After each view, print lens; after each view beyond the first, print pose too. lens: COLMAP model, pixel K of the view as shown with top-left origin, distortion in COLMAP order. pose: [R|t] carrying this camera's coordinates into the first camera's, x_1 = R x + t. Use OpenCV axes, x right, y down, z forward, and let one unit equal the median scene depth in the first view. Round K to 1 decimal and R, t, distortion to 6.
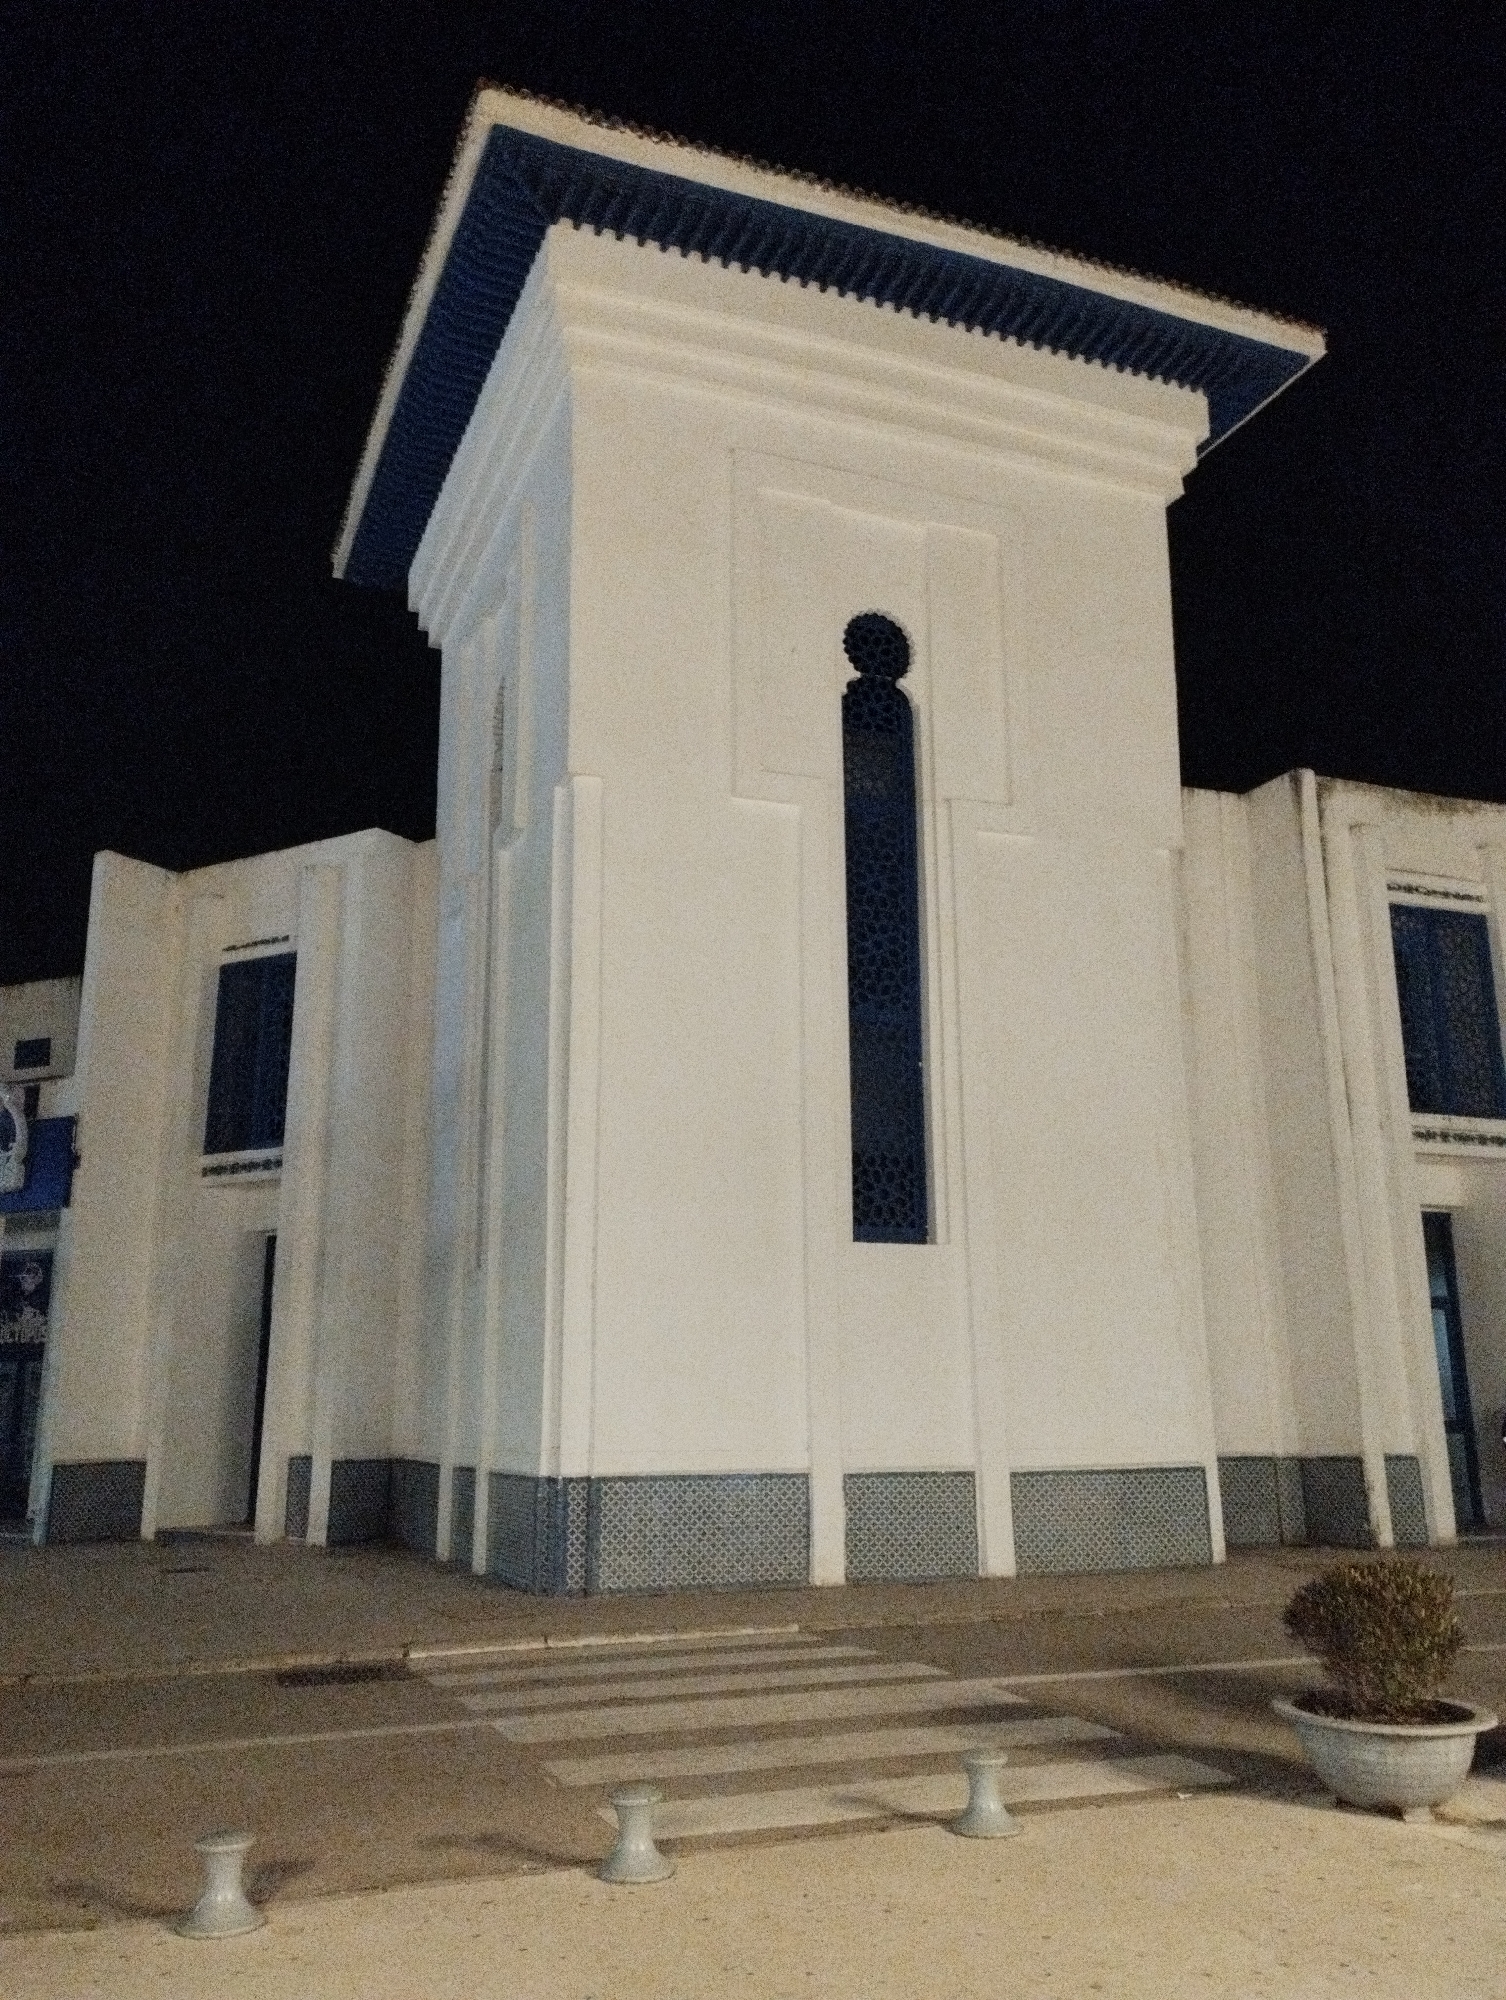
lens RADIAL K [[1668.9, 0, 753.0], [0, 1668.9, 1000.0], [0, 0, 1]] dist [0.134846, -0.001198]
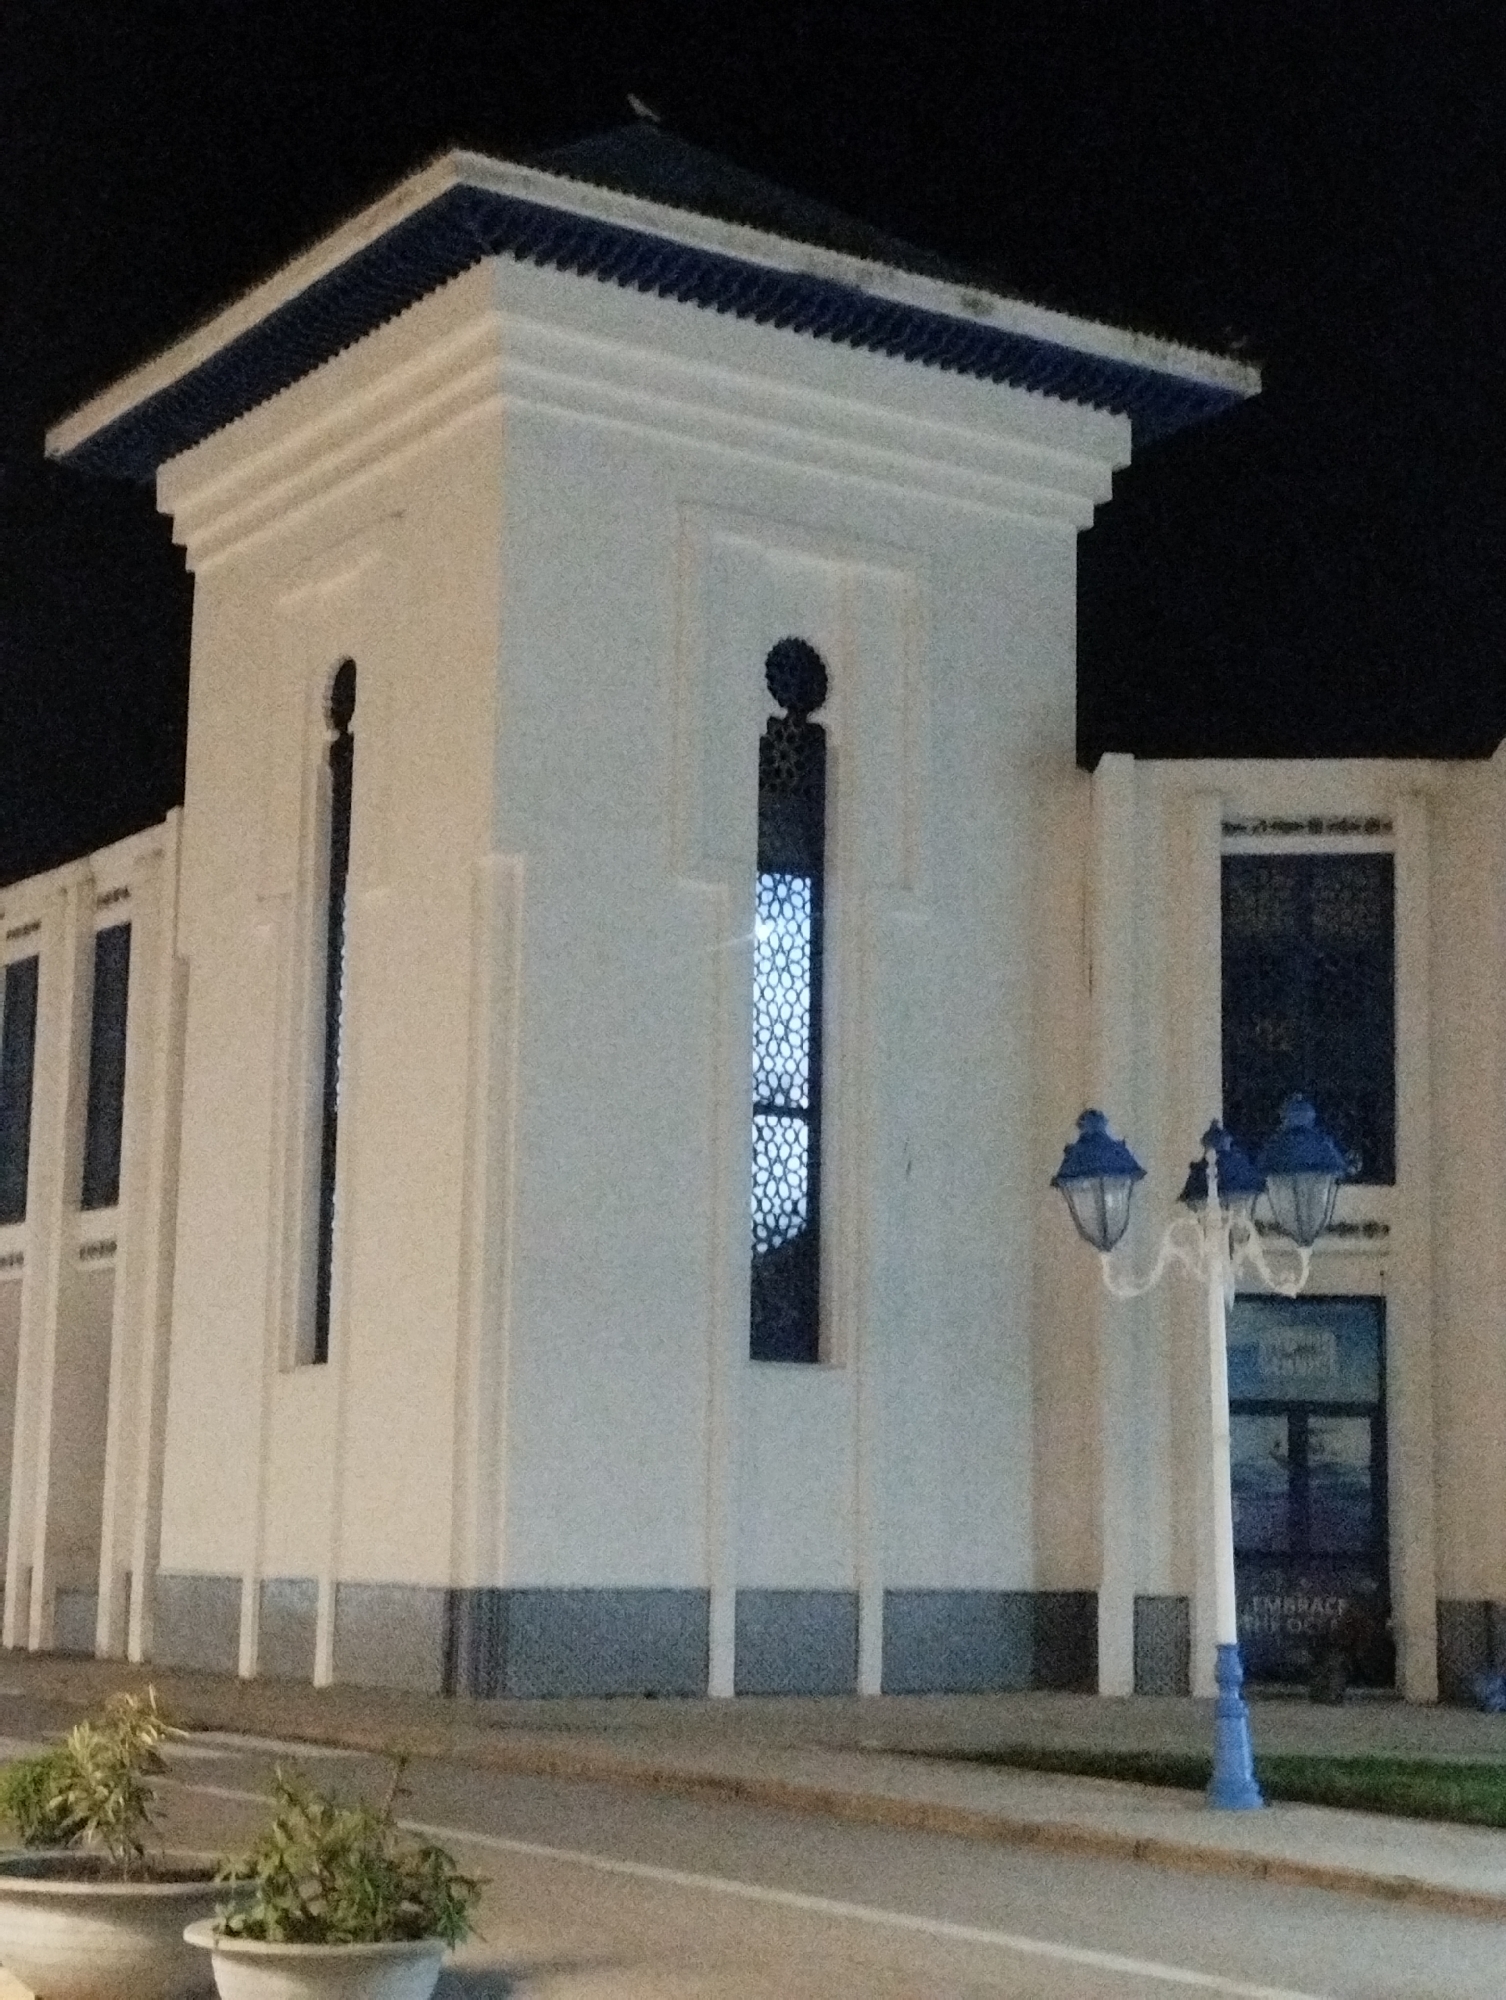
lens RADIAL K [[3297.0, 0, 753.0], [0, 3297.0, 1000.0], [0, 0, 1]] dist [0.140304, -0.067907]
pose [[0.967113, 0.062187, 0.246626, -0.344024], [-0.081665, 0.994231, 0.069542, -0.160114], [-0.240879, -0.087396, 0.966612, -0.679758]]
